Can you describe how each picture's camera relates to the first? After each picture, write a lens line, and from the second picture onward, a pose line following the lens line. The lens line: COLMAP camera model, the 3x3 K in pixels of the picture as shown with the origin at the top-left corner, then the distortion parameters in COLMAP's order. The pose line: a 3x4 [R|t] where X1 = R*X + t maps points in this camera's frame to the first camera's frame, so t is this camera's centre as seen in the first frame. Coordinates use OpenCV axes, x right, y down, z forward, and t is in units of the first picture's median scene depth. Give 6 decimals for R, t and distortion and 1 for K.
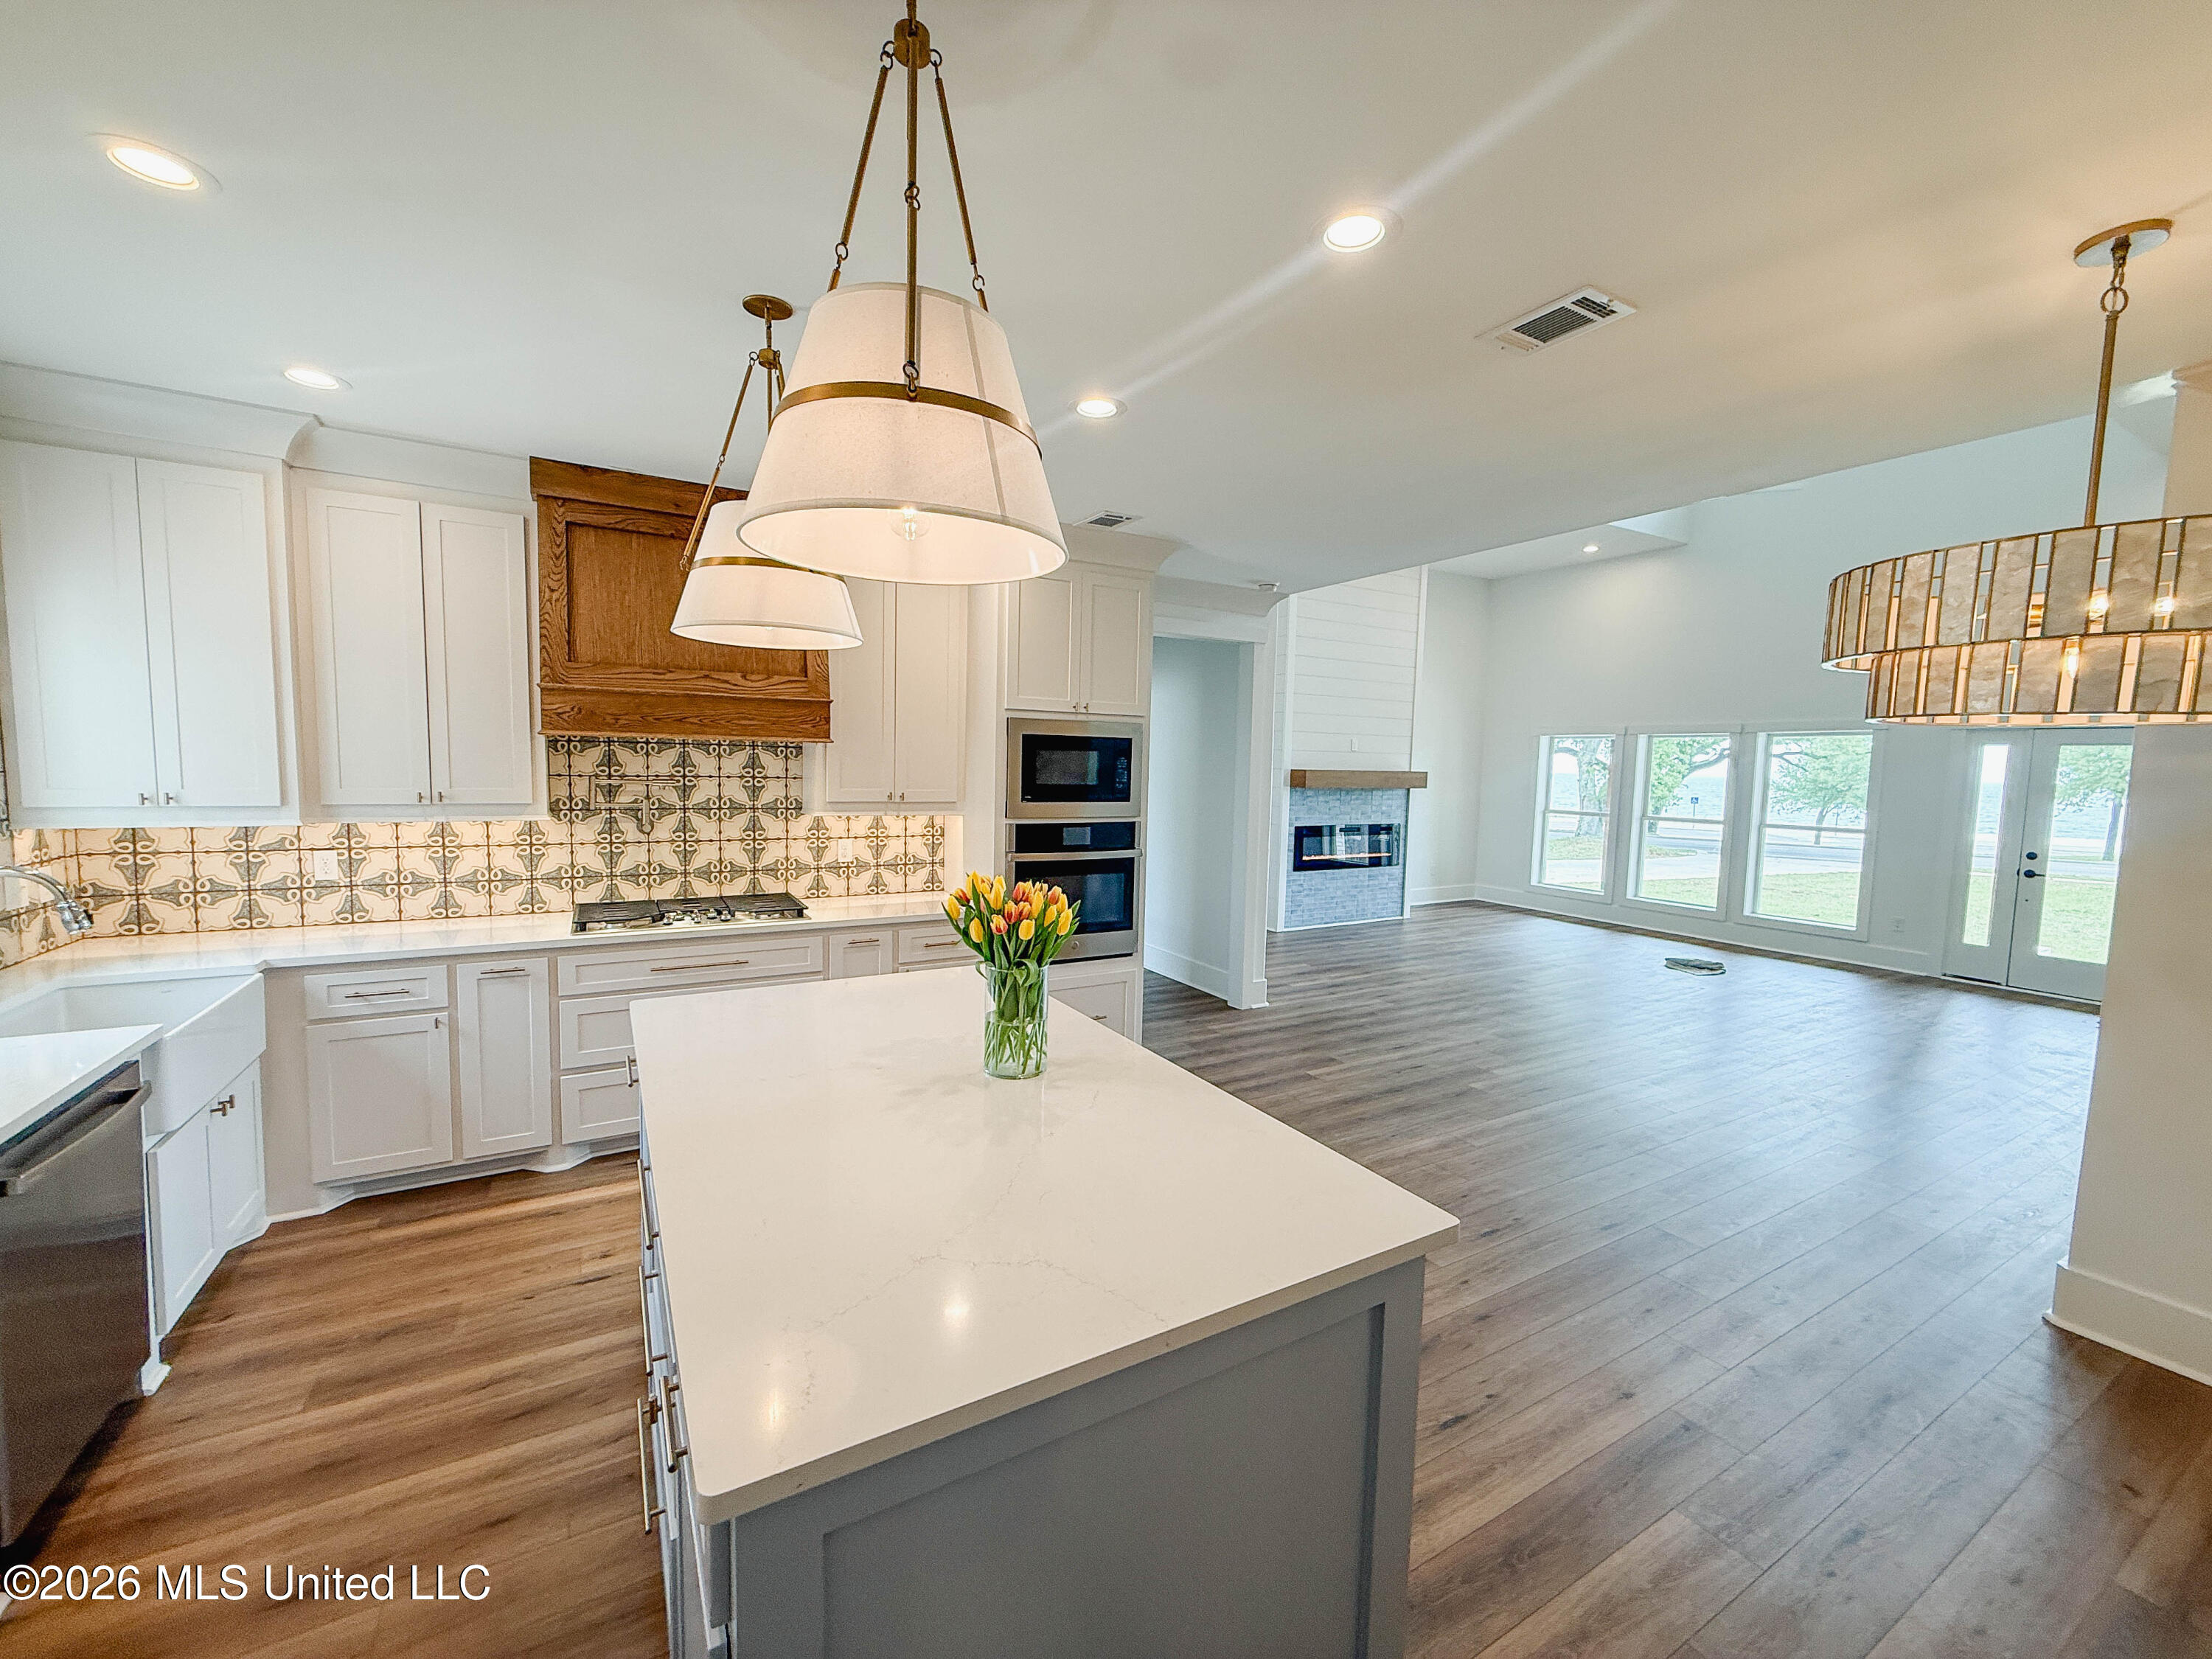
lens RADIAL K [[880.2, 0, 1098.9], [0, 880.2, 831.0], [0, 0, 1]] dist [0.001273, -0.000326]
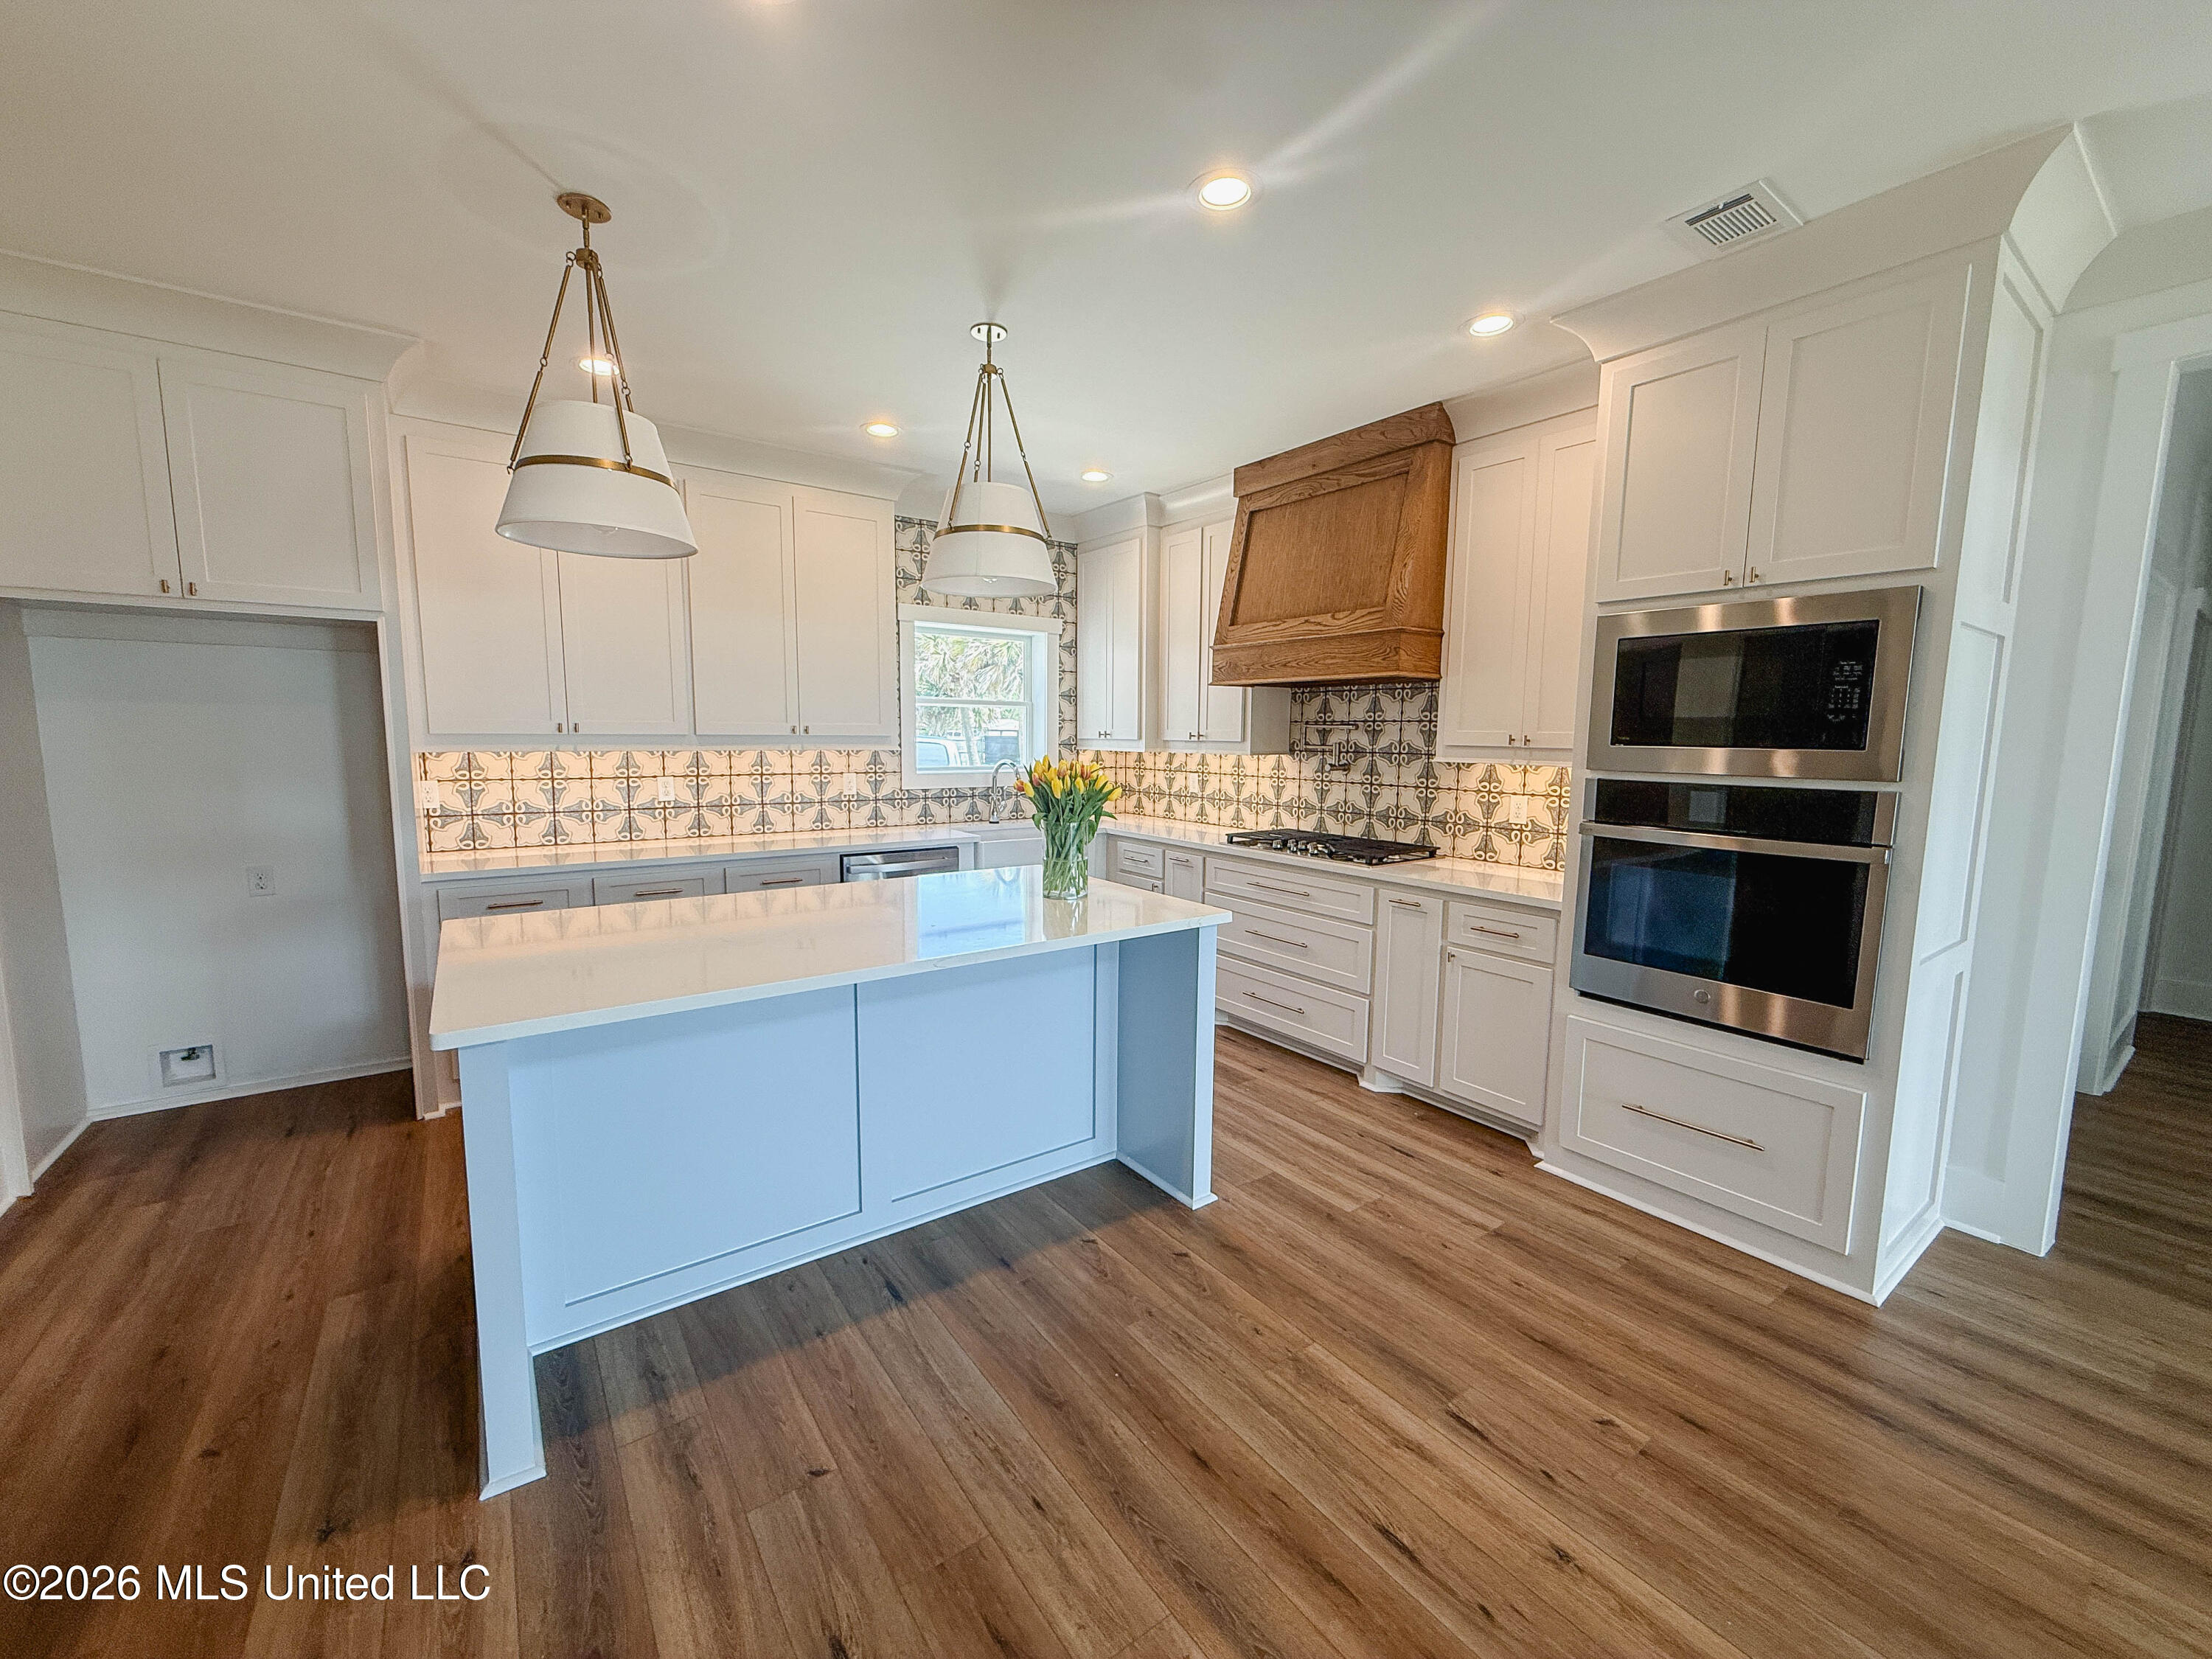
lens RADIAL K [[880.2, 0, 1100.7], [0, 880.2, 832.1], [0, 0, 1]] dist [0.001273, -0.000326]
pose [[0.098521, 0.091880, -0.990884, 0.490665], [-0.086654, 0.992738, 0.083436, 0.008184], [0.991355, 0.077644, 0.105768, 0.532872]]
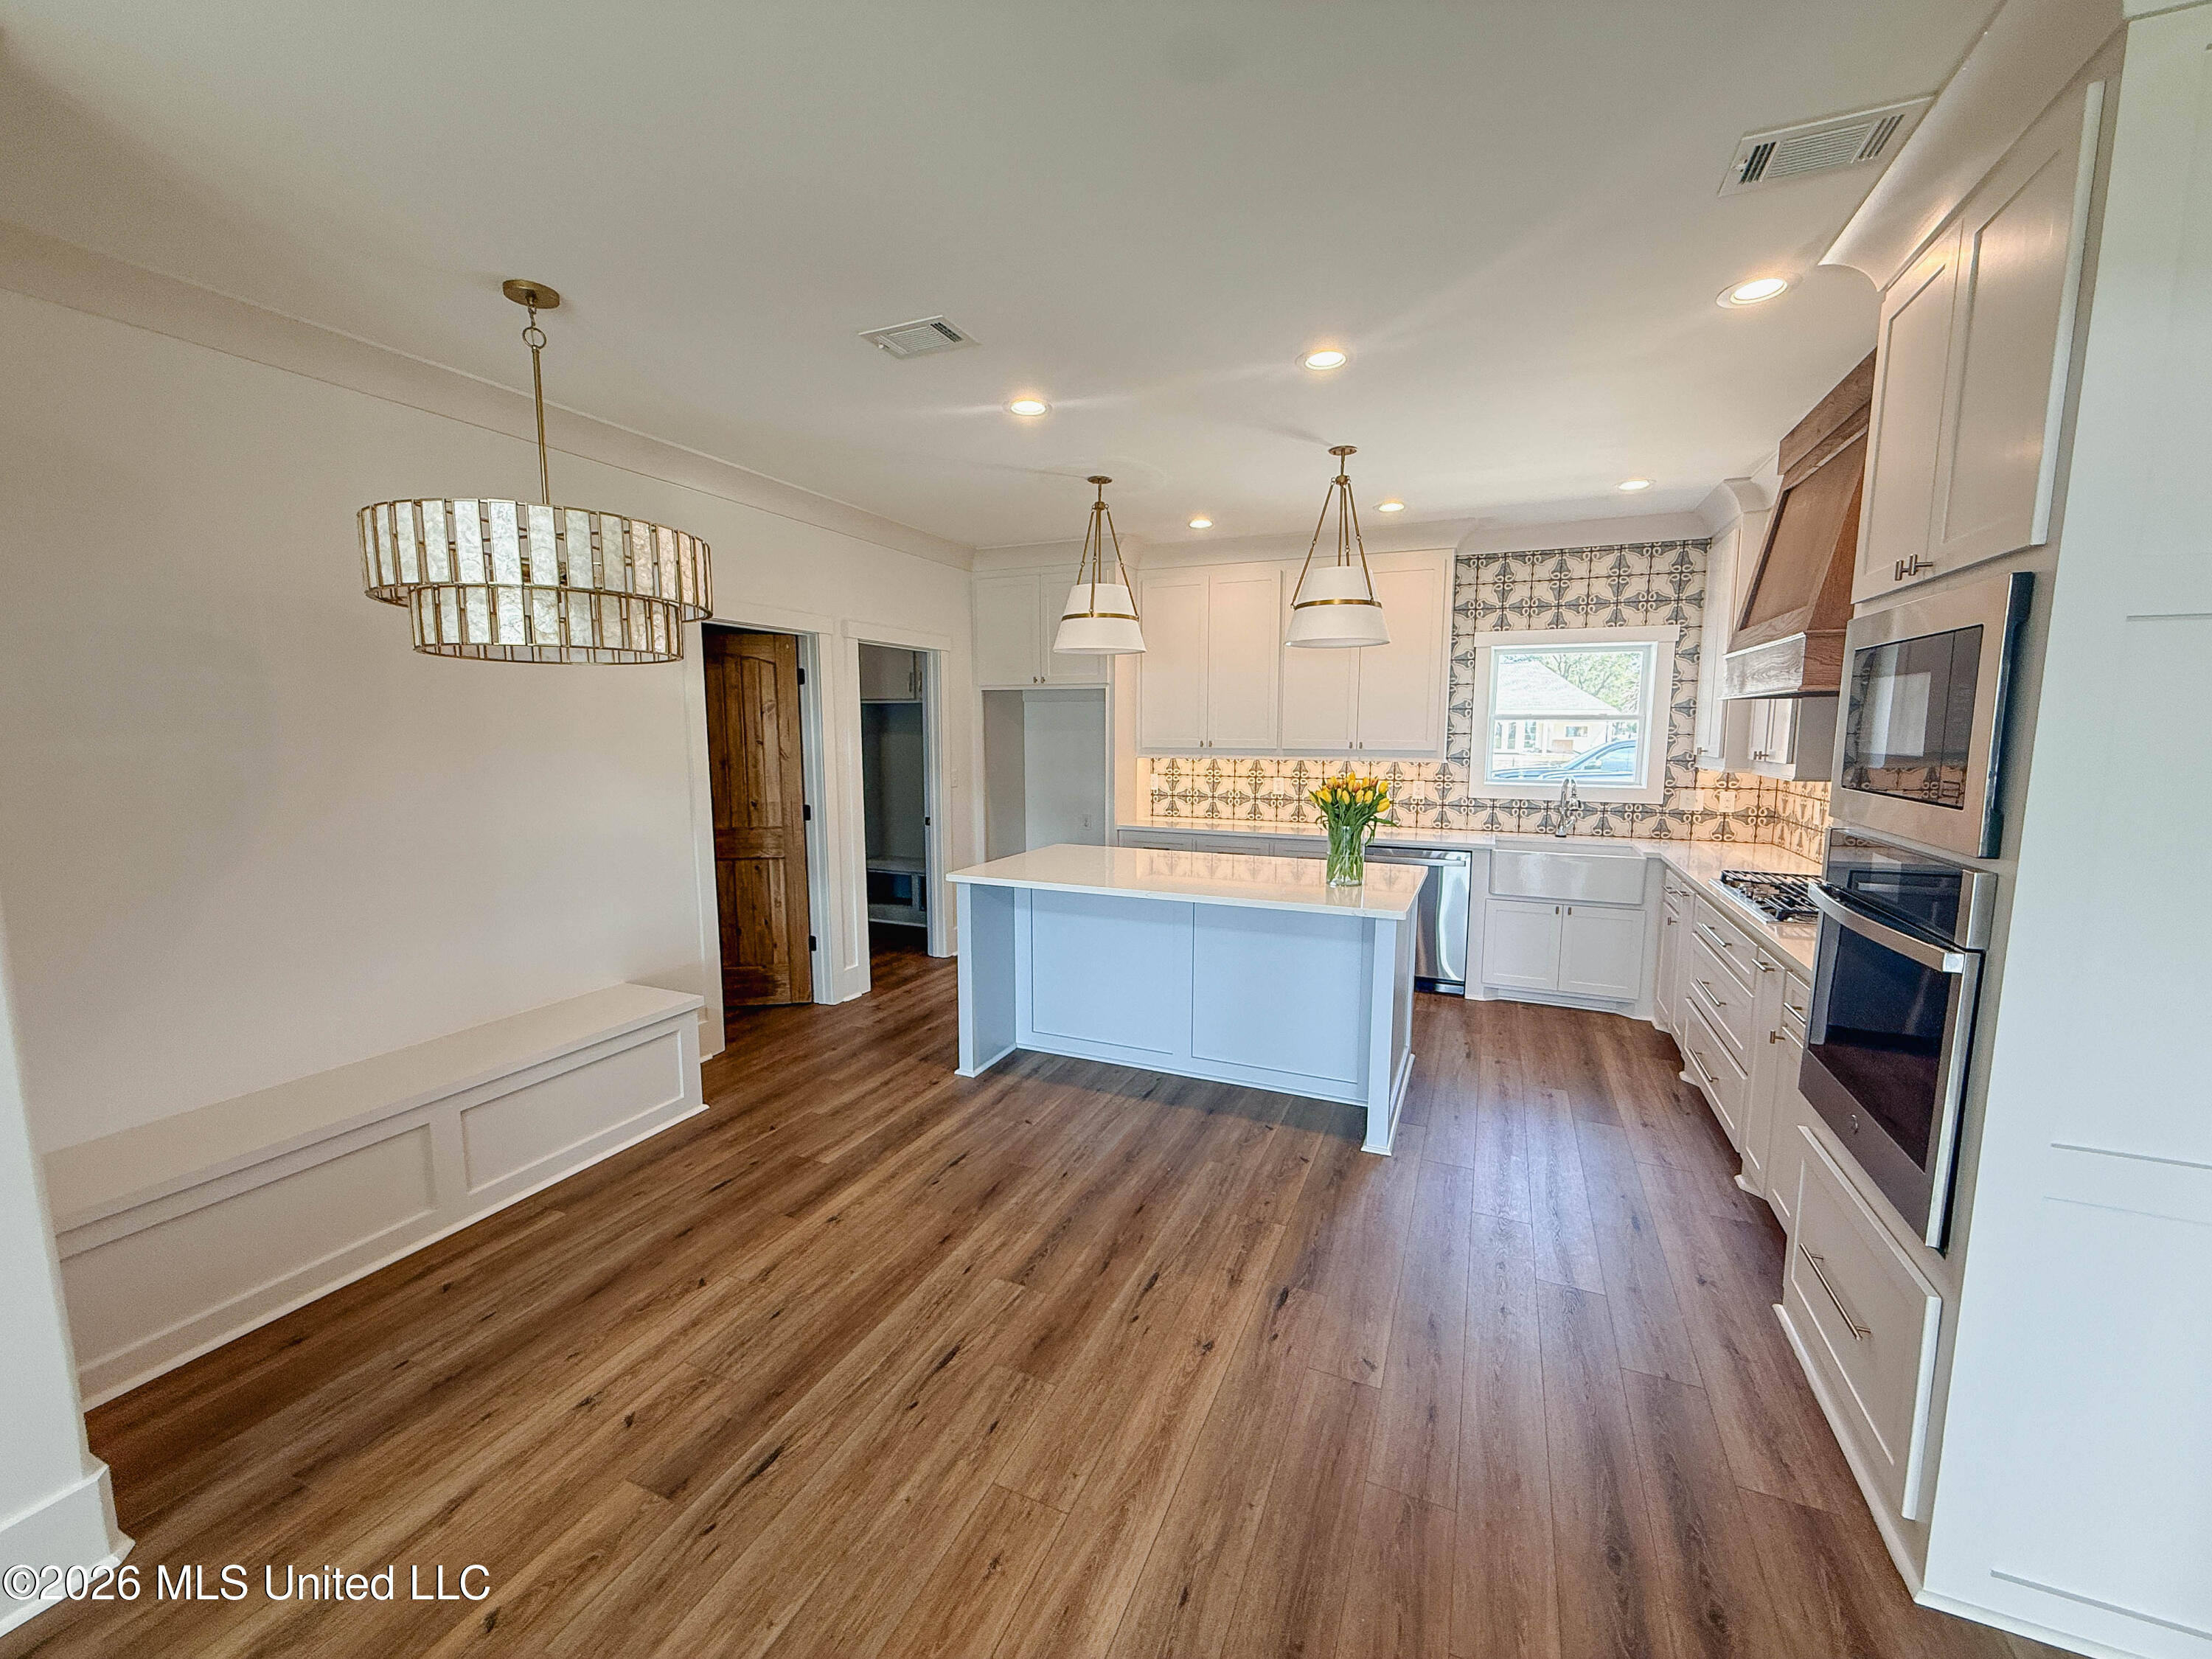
lens RADIAL K [[880.2, 0, 1100.1], [0, 880.2, 835.0], [0, 0, 1]] dist [0.001273, -0.000326]
pose [[-0.808100, 0.050050, -0.586915, 0.516656], [-0.065937, 0.982436, 0.174564, -0.062041], [0.585343, 0.179764, -0.790606, 1.086019]]
